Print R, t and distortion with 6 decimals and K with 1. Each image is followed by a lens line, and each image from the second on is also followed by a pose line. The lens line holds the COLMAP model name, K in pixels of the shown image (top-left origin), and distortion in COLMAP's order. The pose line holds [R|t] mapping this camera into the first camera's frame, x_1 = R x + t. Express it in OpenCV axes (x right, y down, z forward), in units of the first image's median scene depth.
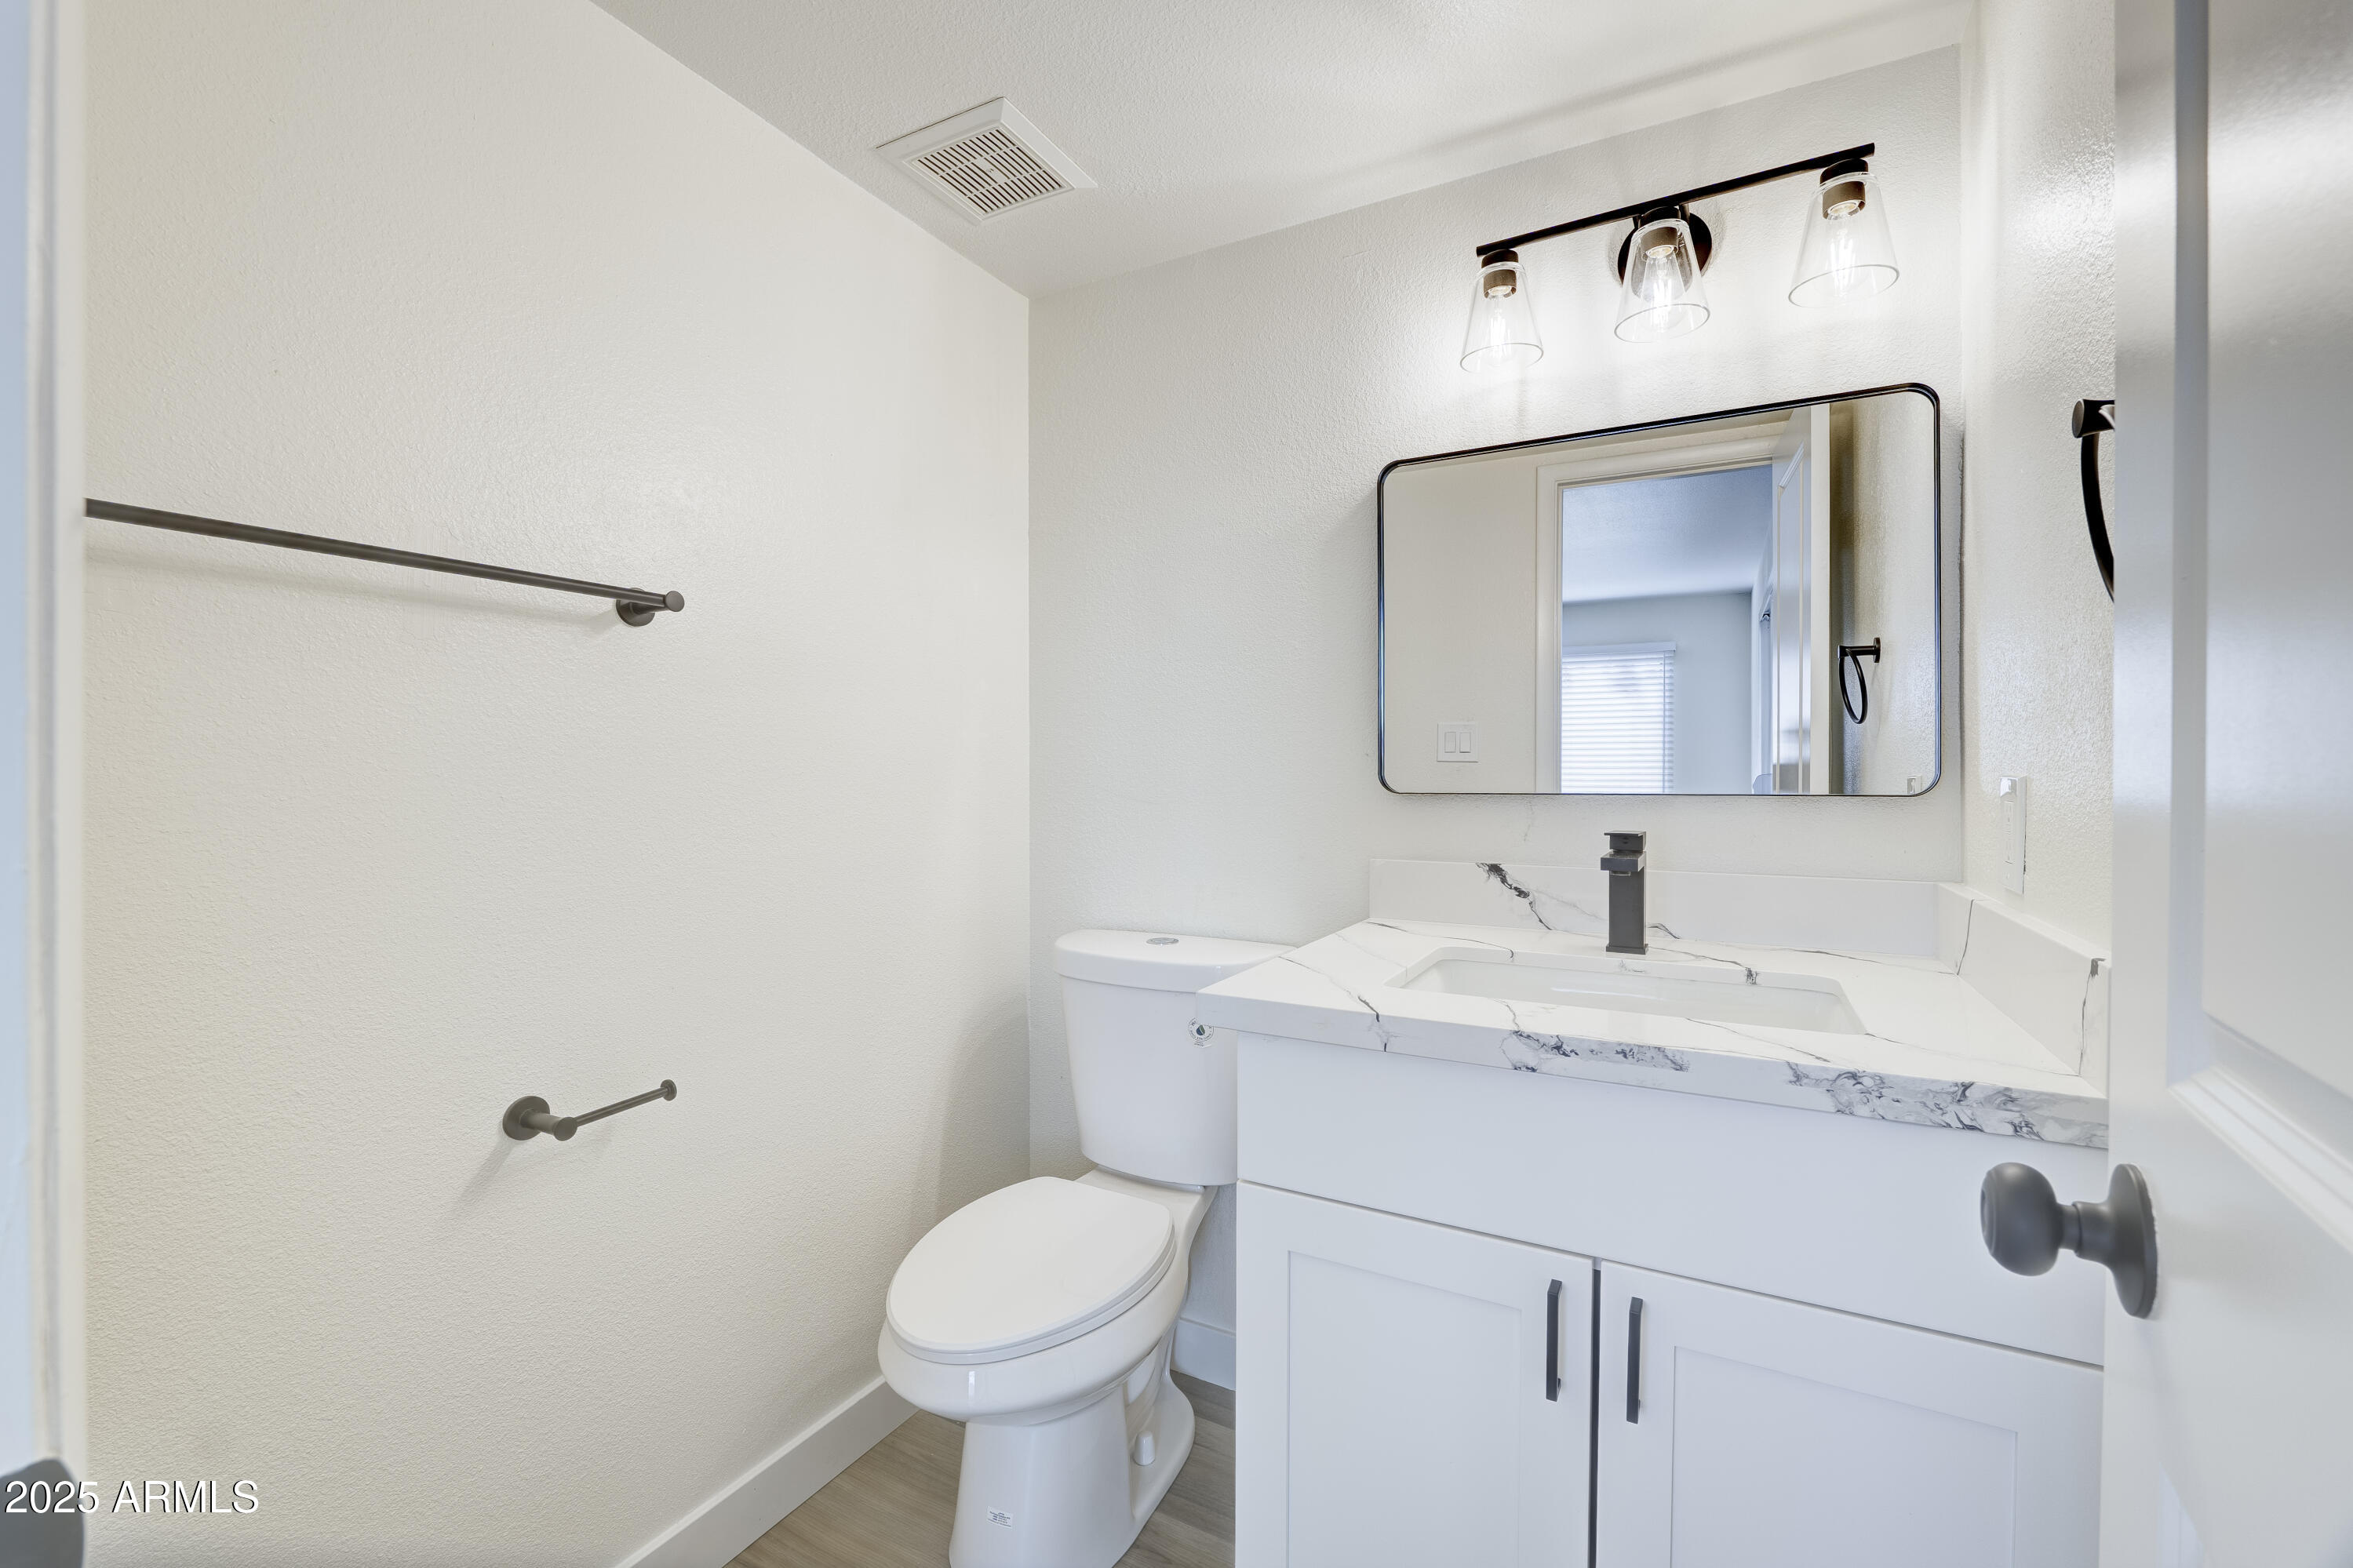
lens RADIAL K [[967.6, 0, 1155.4], [0, 967.6, 778.9], [0, 0, 1]] dist [-0.014514, 0.001753]
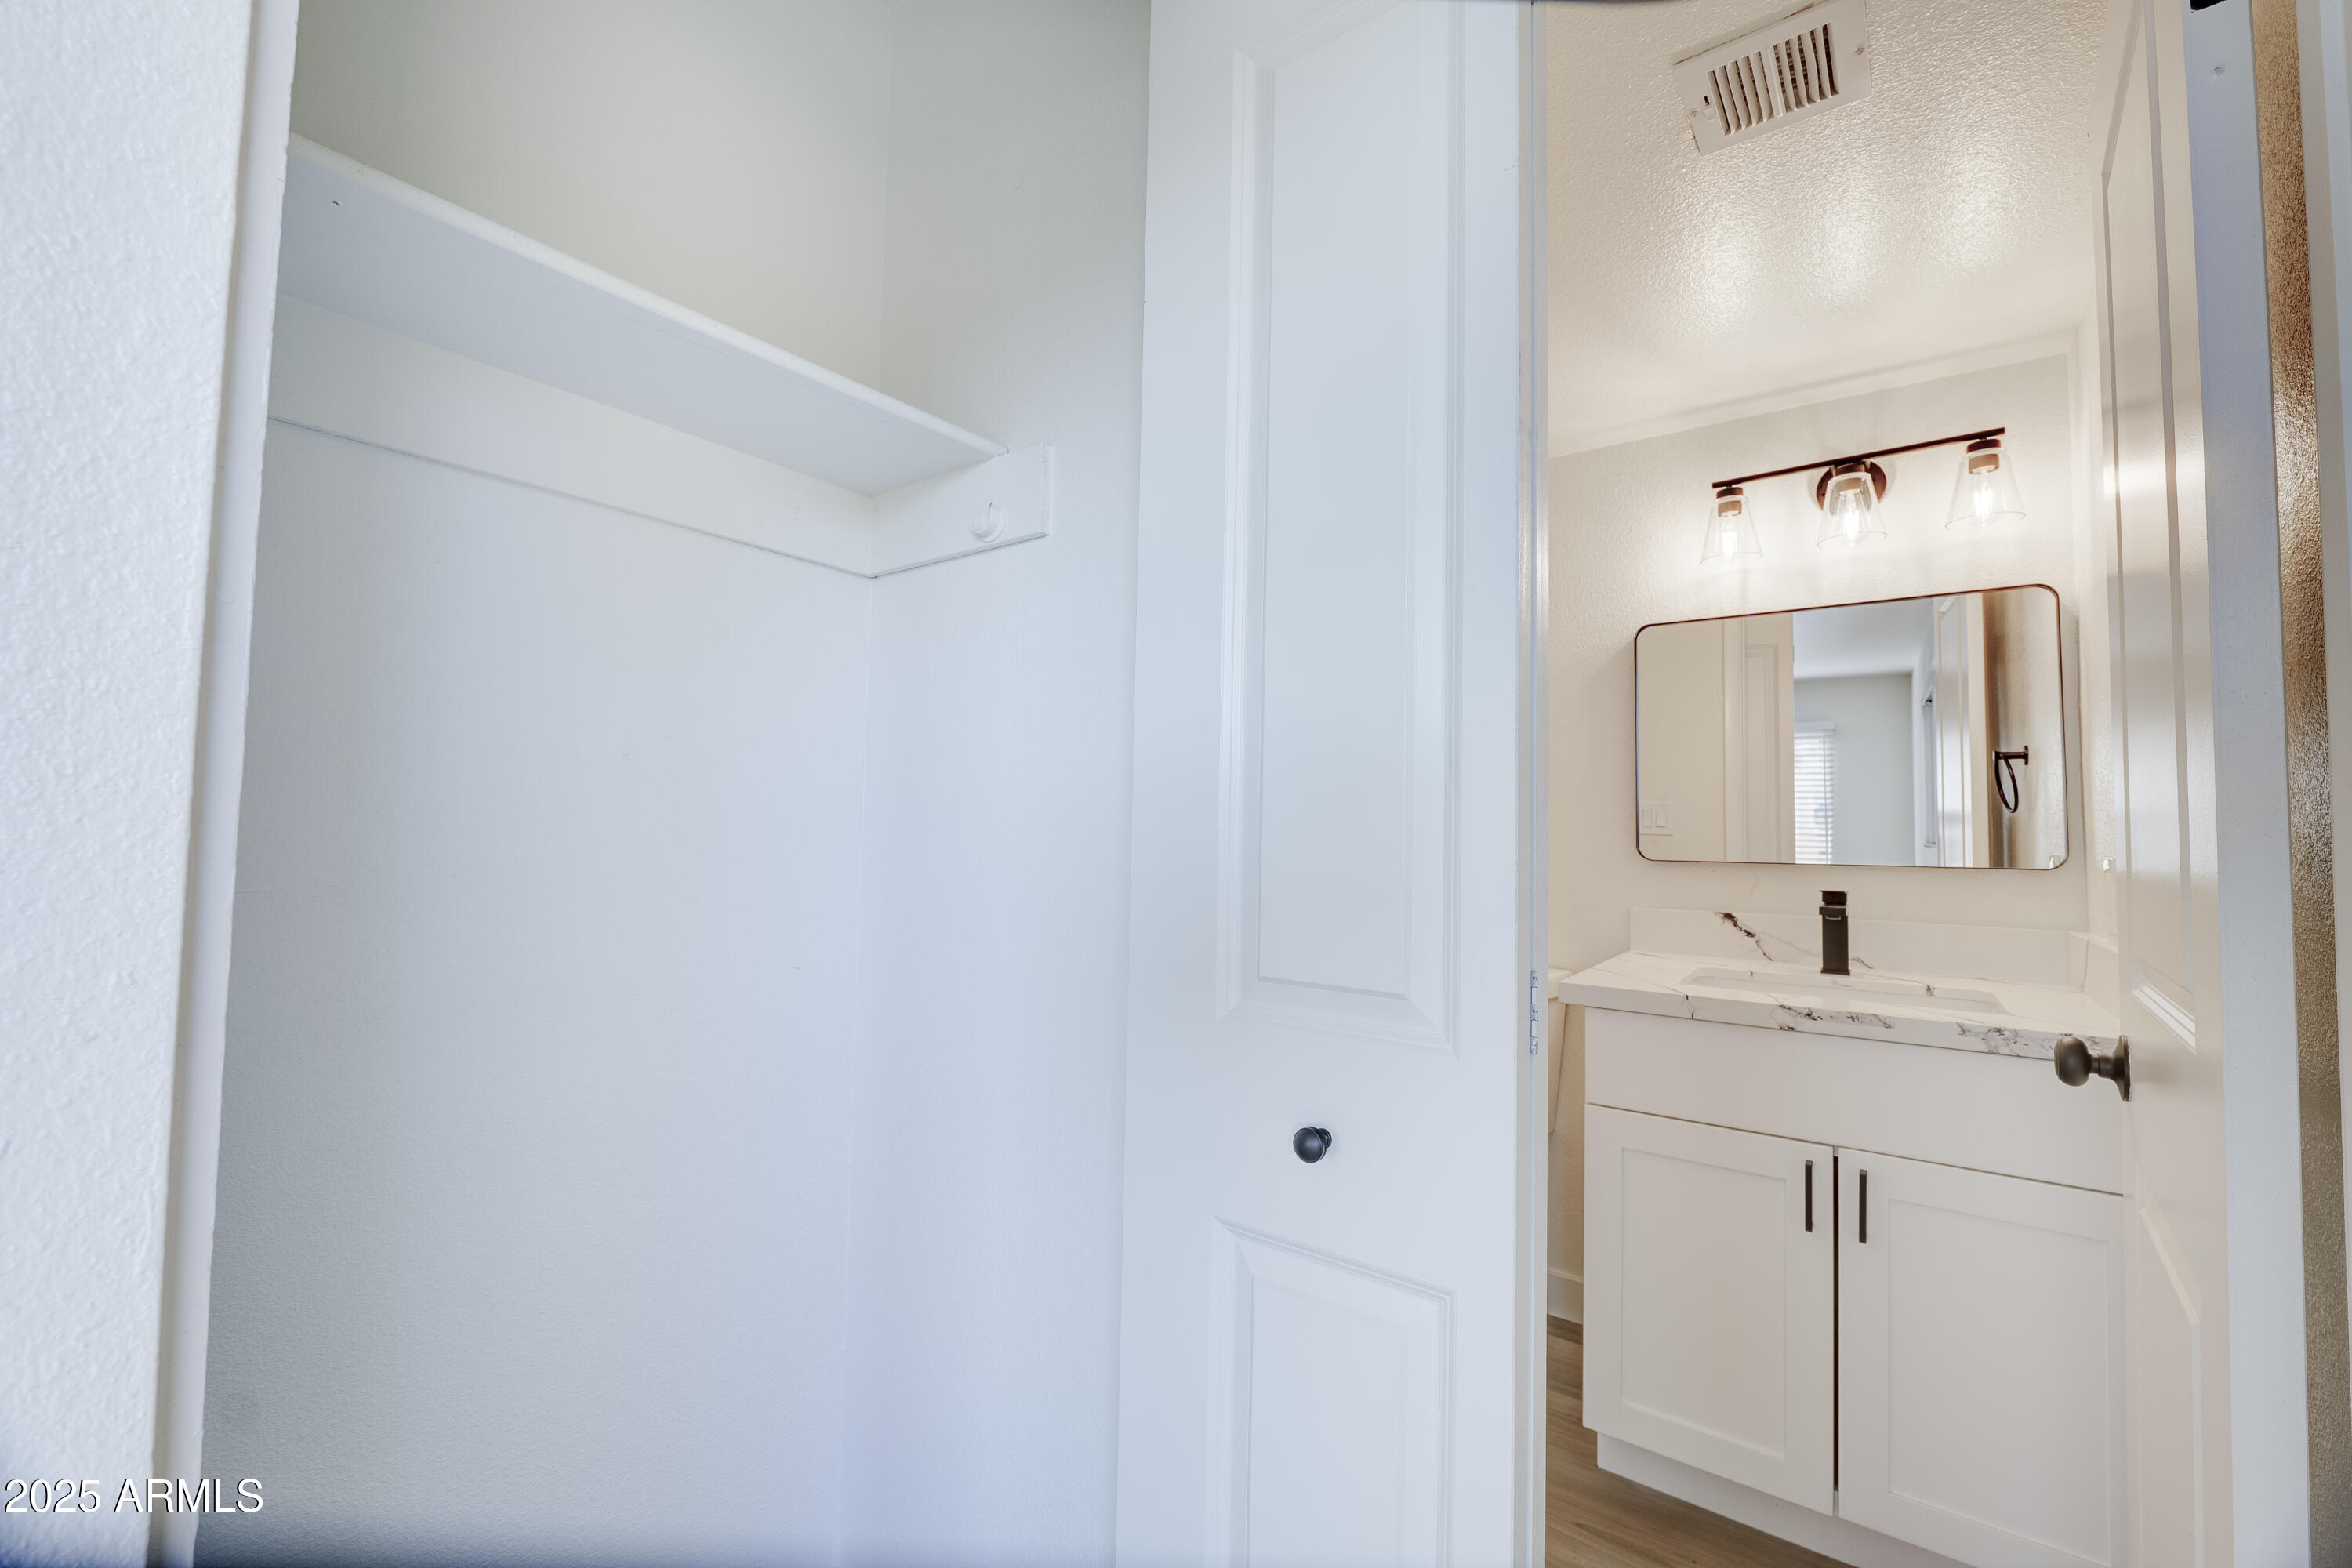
lens RADIAL K [[967.3, 0, 1159.3], [0, 967.3, 781.3], [0, 0, 1]] dist [-0.014514, 0.001753]
pose [[0.993796, 0.011883, -0.110582, -0.366725], [-0.018334, 0.998177, -0.057507, -0.007125], [0.109697, 0.059178, 0.992202, -0.561385]]
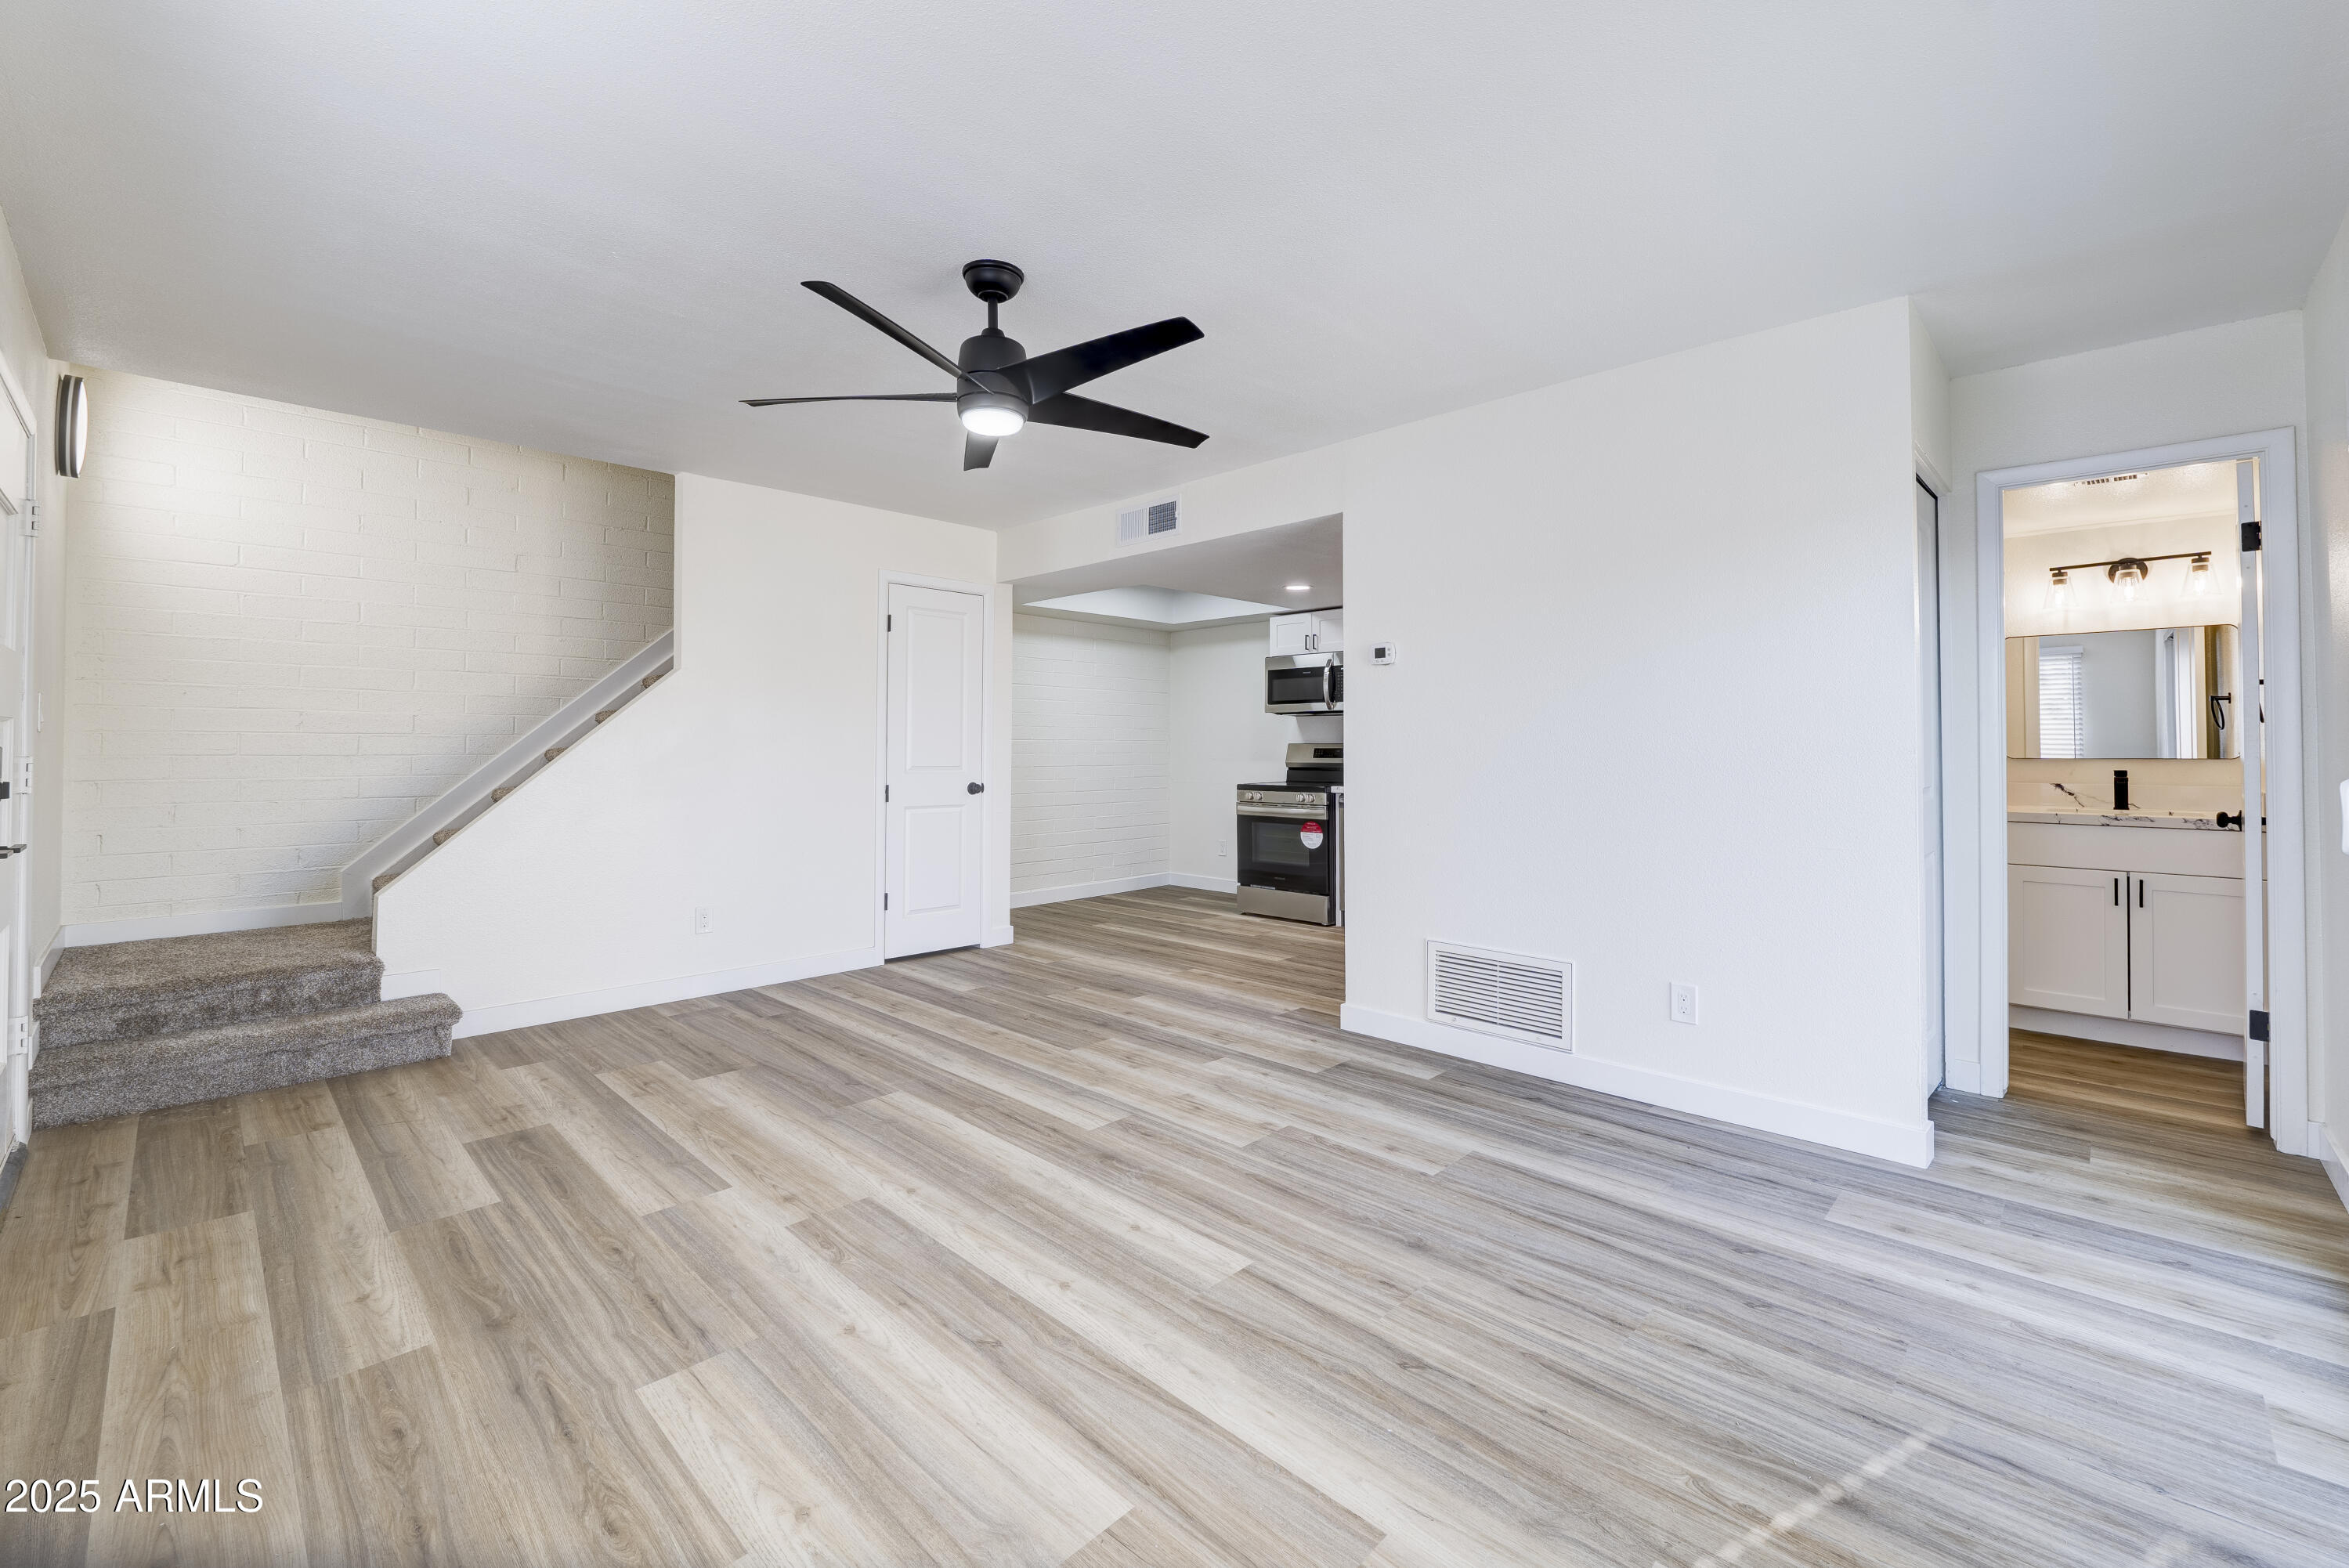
lens RADIAL K [[966.1, 0, 1170.7], [0, 966.1, 729.1], [0, 0, 1]] dist [-0.014514, 0.001753]
pose [[0.970094, -0.009106, -0.242560, -1.731695], [0.002884, 0.999658, -0.025992, -0.005969], [0.242714, 0.024515, 0.969788, -2.723110]]
